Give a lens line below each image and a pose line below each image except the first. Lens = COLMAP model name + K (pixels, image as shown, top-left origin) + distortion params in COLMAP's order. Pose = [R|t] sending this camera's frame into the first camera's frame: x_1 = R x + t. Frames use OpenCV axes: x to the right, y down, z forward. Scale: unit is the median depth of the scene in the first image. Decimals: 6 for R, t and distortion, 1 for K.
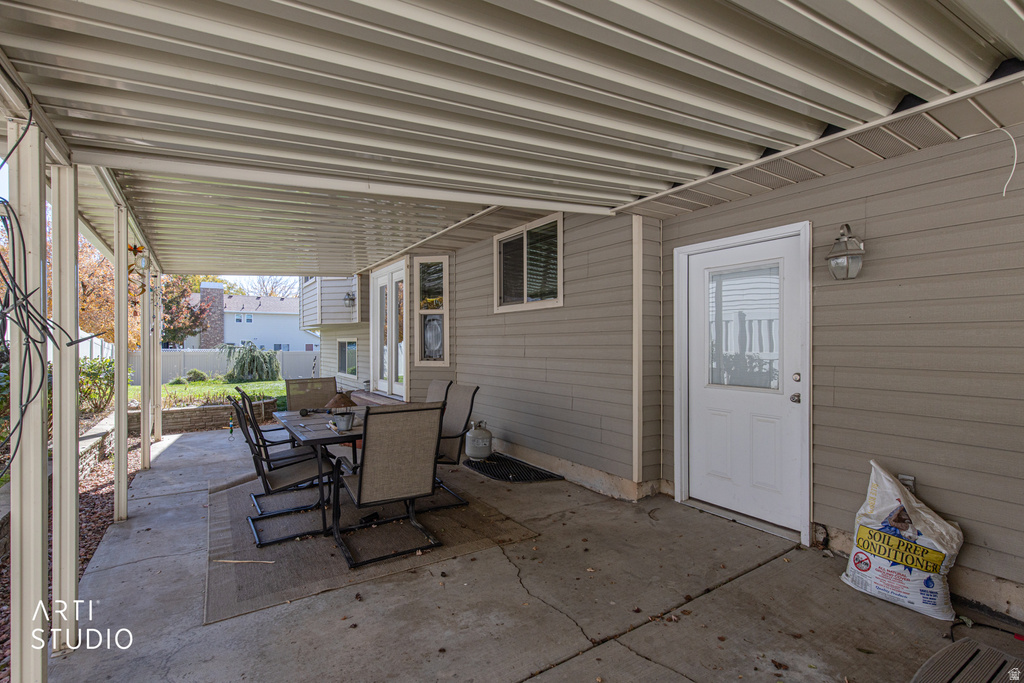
lens RADIAL K [[476.8, 0, 504.7], [0, 476.8, 341.0], [0, 0, 1]] dist [0.010638, -0.001342]
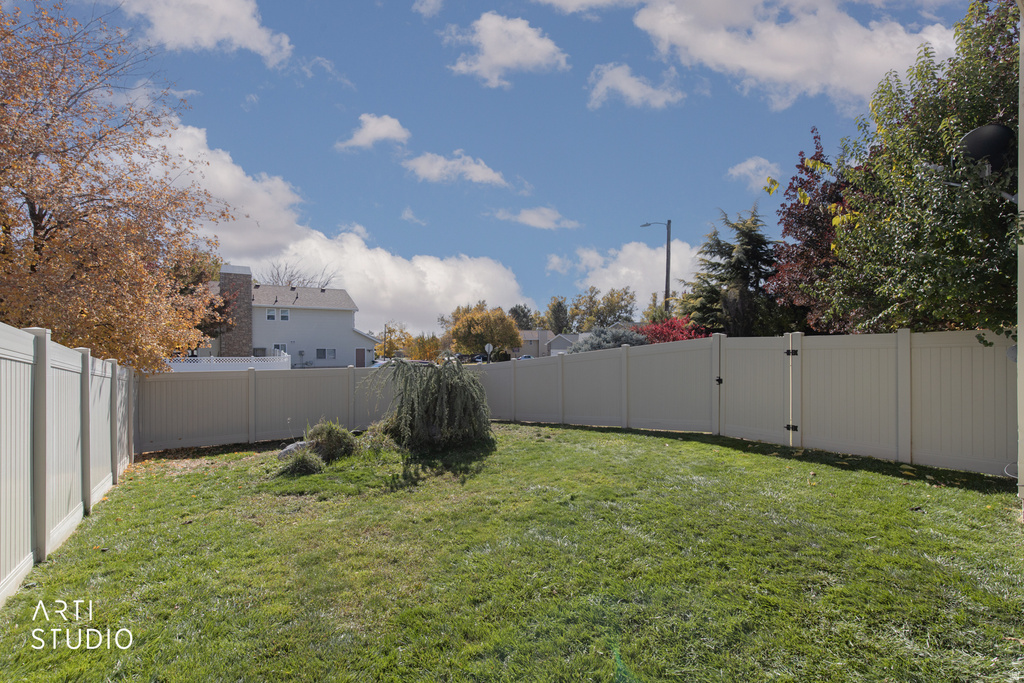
lens RADIAL K [[476.8, 0, 496.6], [0, 476.8, 359.0], [0, 0, 1]] dist [0.010638, -0.001342]
pose [[0.999993, -0.003432, 0.001364, -0.642581], [0.003383, 0.999386, 0.034881, -0.008409], [-0.001483, -0.034876, 0.999391, 0.773912]]
